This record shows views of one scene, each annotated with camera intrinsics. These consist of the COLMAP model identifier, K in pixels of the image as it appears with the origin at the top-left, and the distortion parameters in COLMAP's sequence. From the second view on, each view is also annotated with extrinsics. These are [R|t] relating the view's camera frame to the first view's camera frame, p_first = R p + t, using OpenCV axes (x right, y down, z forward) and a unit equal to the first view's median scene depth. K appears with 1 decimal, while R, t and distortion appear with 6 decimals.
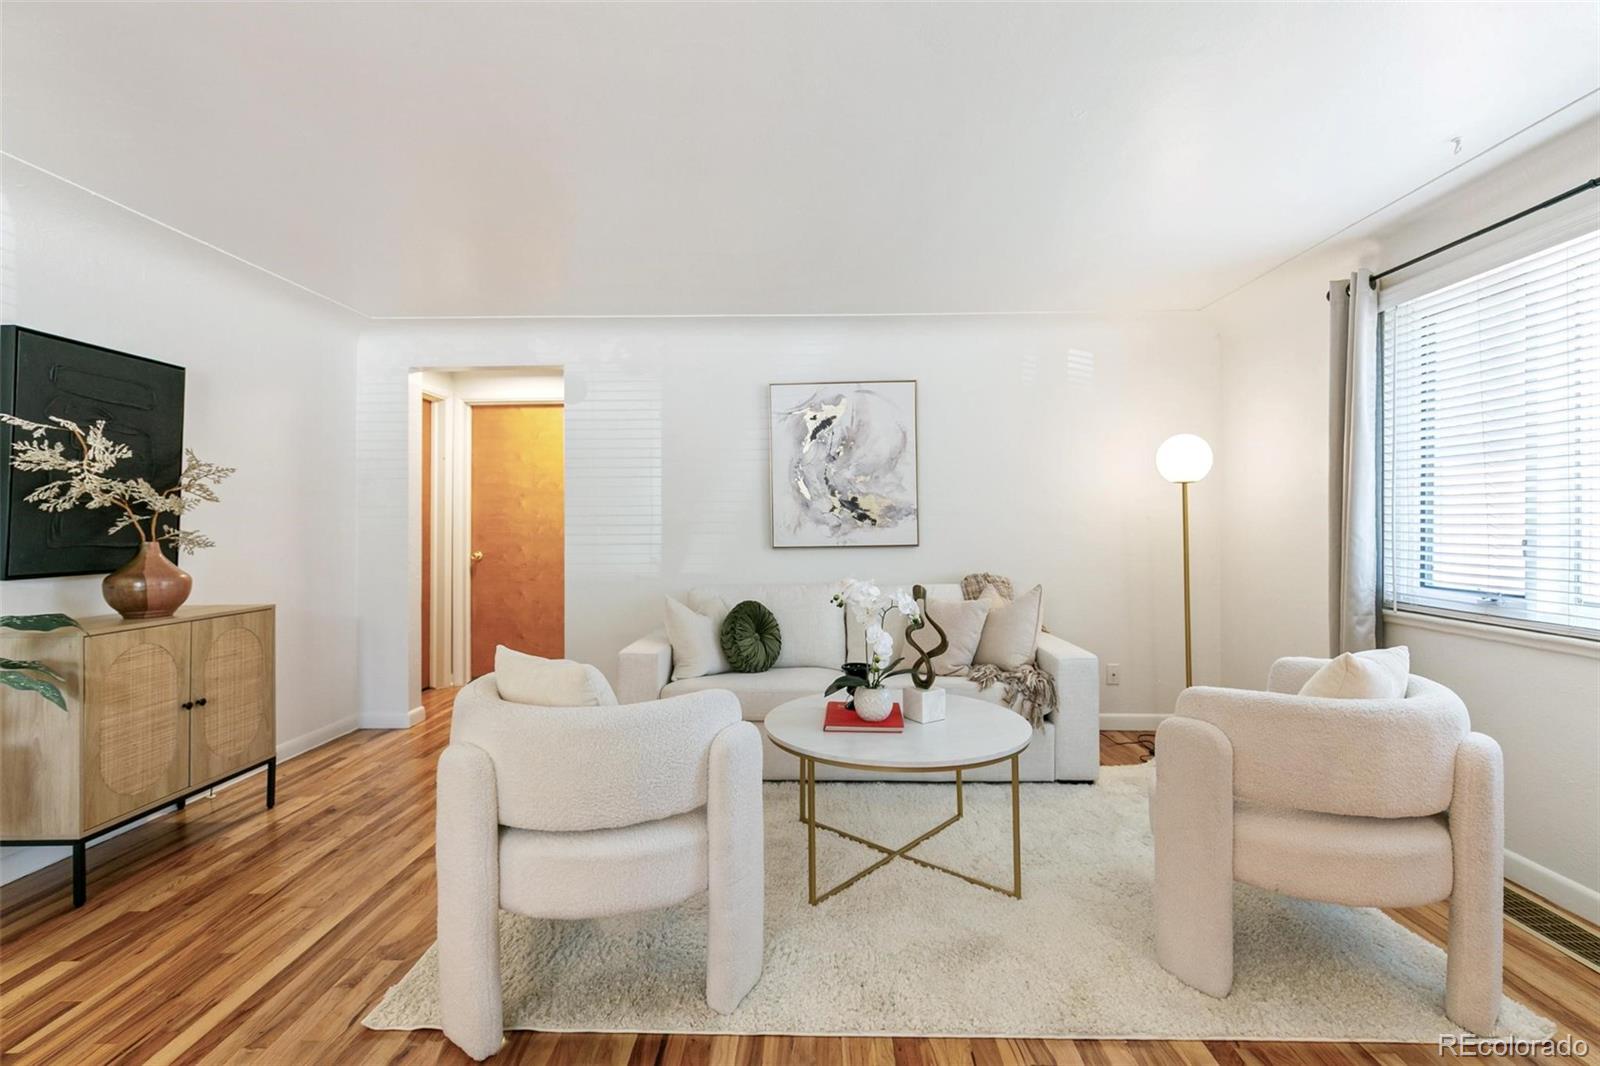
lens RADIAL K [[719.2, 0, 802.3], [0, 719.2, 518.1], [0, 0, 1]] dist [0.007438, -0.000355]
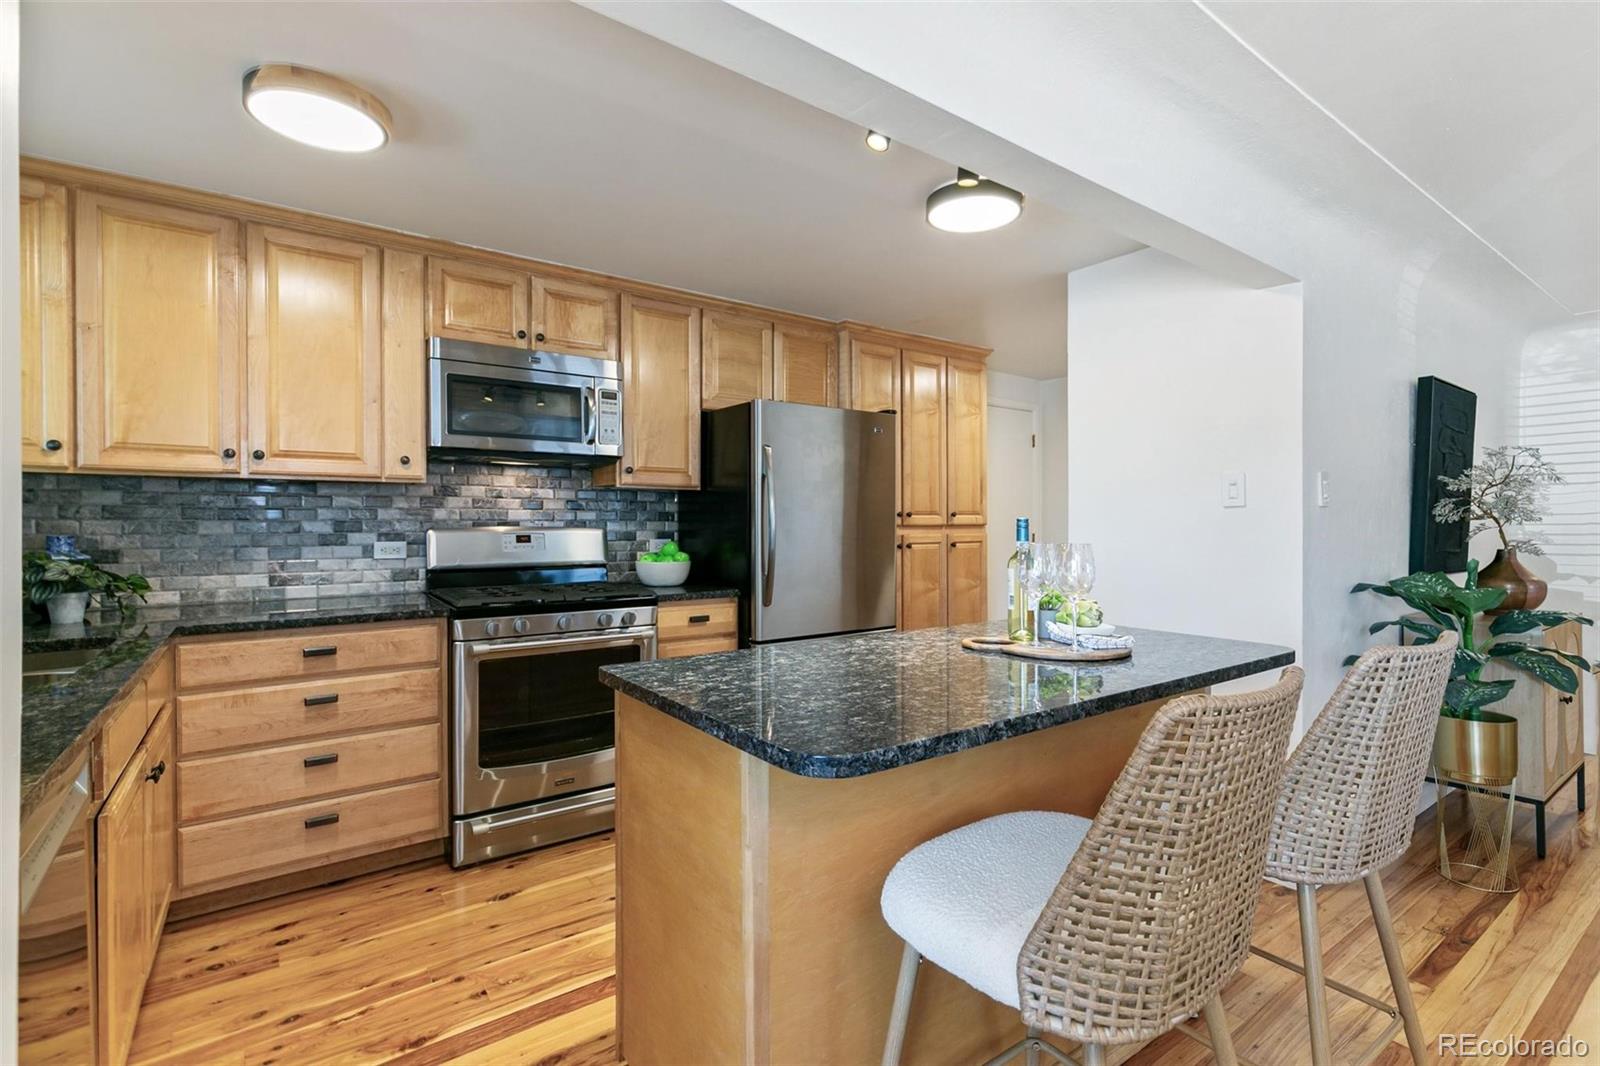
lens RADIAL K [[728.8, 0, 799.6], [0, 728.8, 524.3], [0, 0, 1]] dist [0.003702, -0.000152]
pose [[0.601021, 0.007051, -0.799202, -0.426289], [0.001114, 0.999953, 0.009660, -0.012189], [0.799232, -0.006697, 0.600985, -0.375631]]
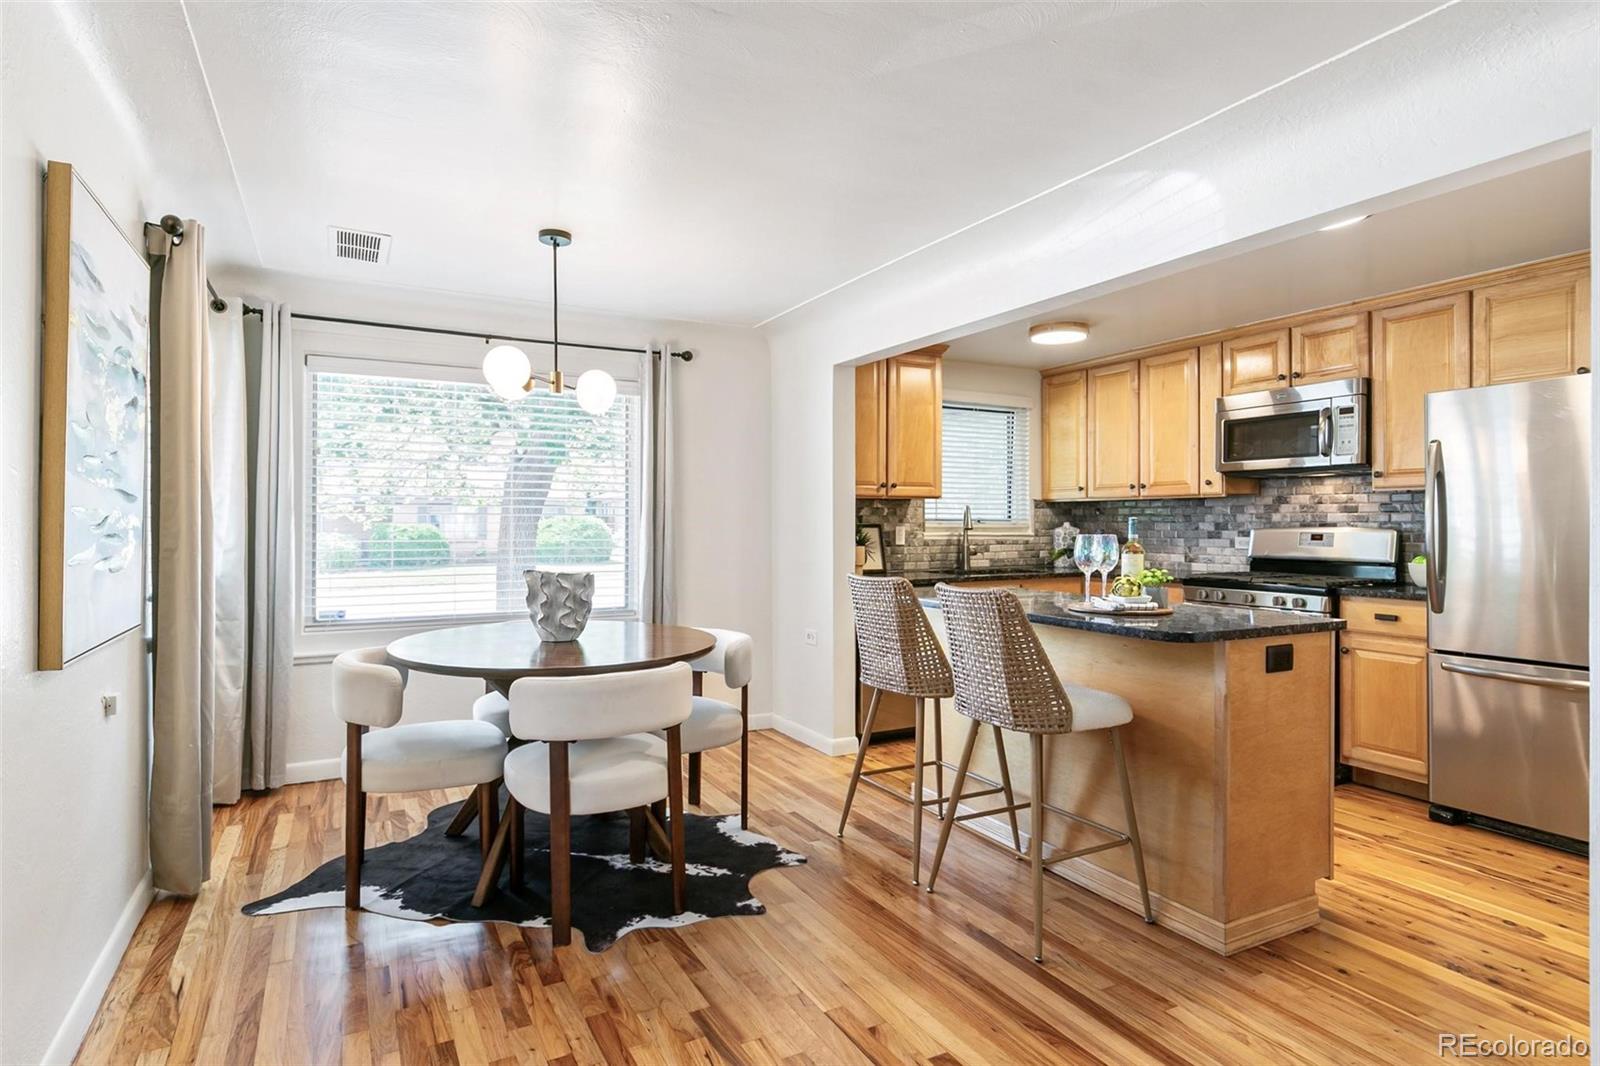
lens RADIAL K [[837.6, 0, 776.7], [0, 837.6, 513.7], [0, 0, 1]] dist [-0.000236, -0.000270]
pose [[-0.880182, -0.005335, -0.474606, -0.090752], [0.001988, 0.999887, -0.014927, -0.005040], [0.474632, -0.014082, -0.880072, 0.493402]]
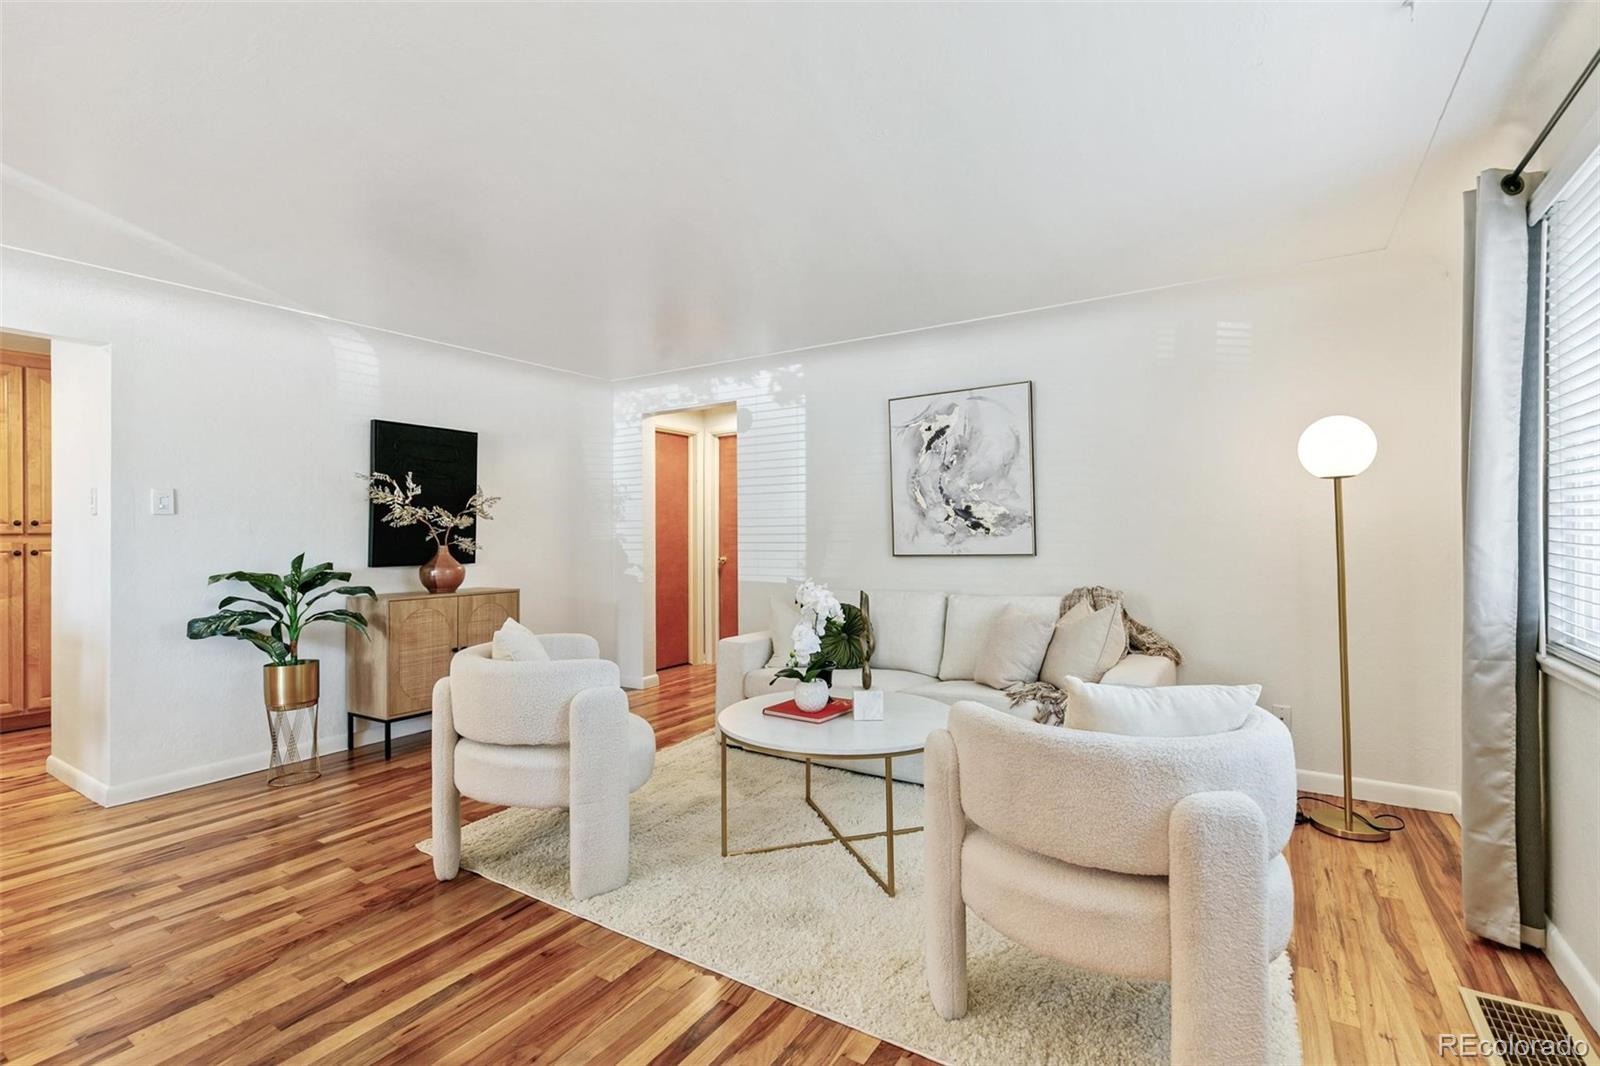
lens RADIAL K [[722.8, 0, 805.0], [0, 722.8, 530.2], [0, 0, 1]] dist [0.006139, -0.000187]
pose [[0.856150, -0.005631, -0.516697, 0.395905], [0.007865, 0.999967, 0.002135, 0.000915], [0.516668, -0.005892, 0.856166, 0.030214]]
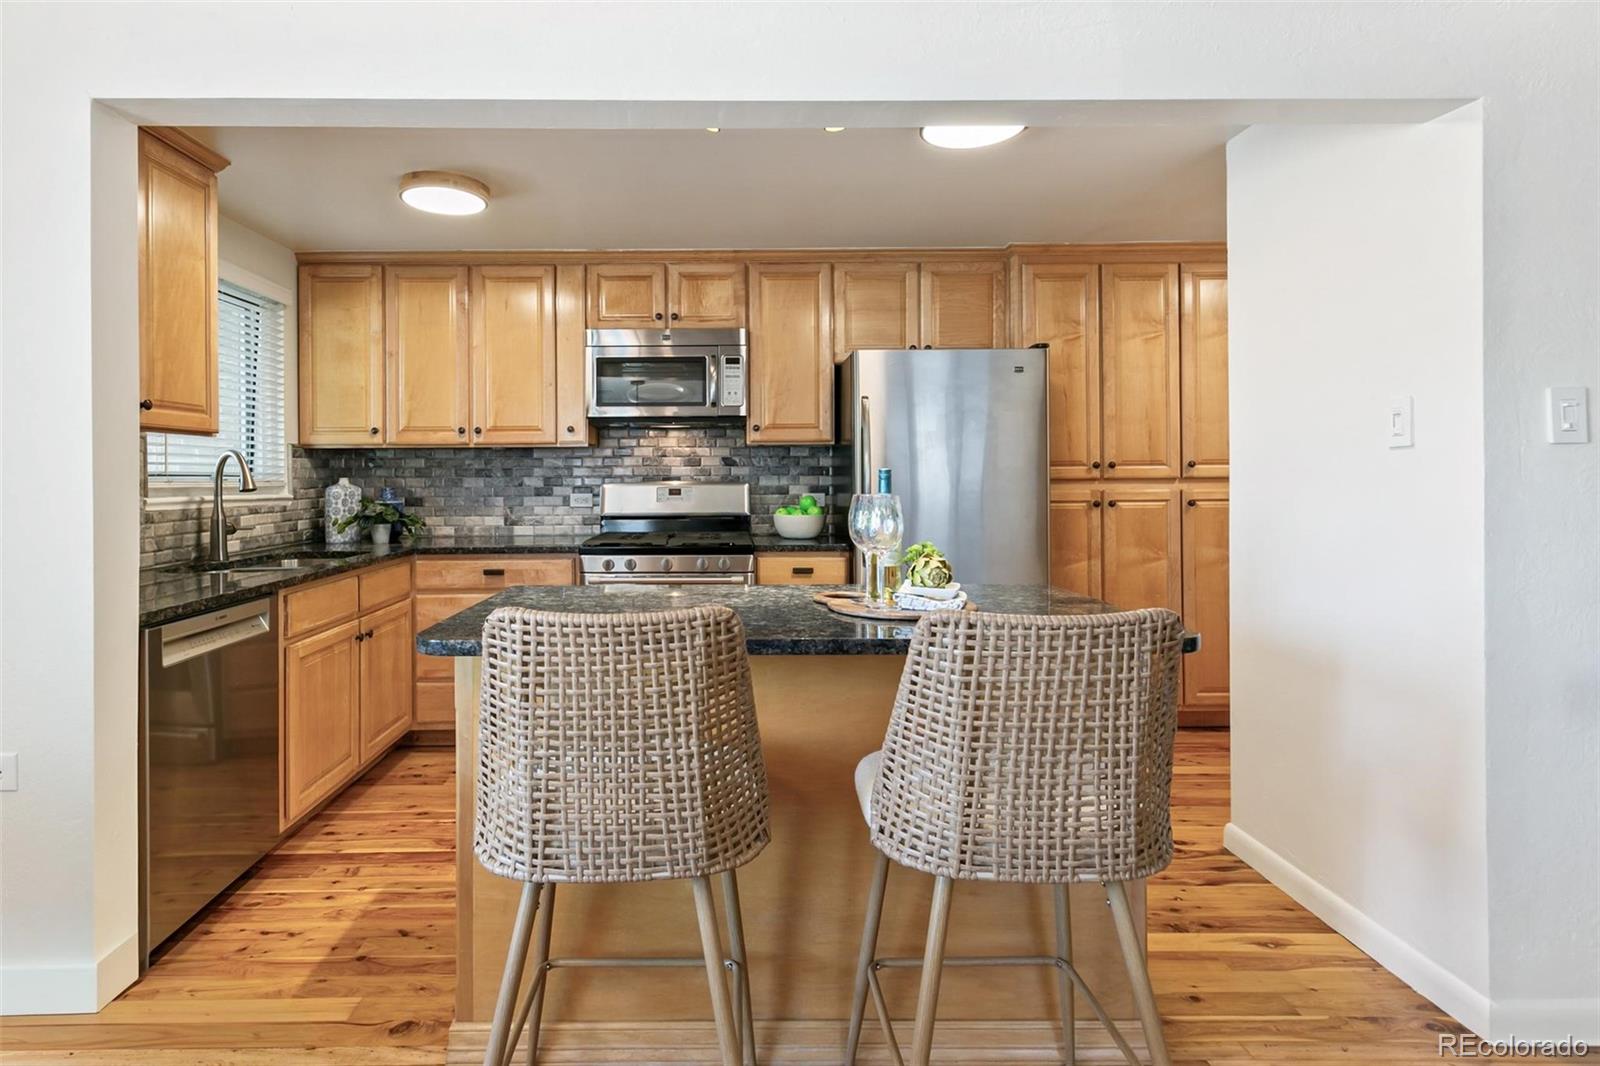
lens RADIAL K [[810.1, 0, 724.2], [0, 810.1, 474.3], [0, 0, 1]] dist [0.012488, 0.000054]
pose [[0.017977, -0.001593, -0.999837, -0.228033], [0.010744, 0.999941, -0.001400, -0.008922], [0.999781, -0.010718, 0.017993, -0.096158]]
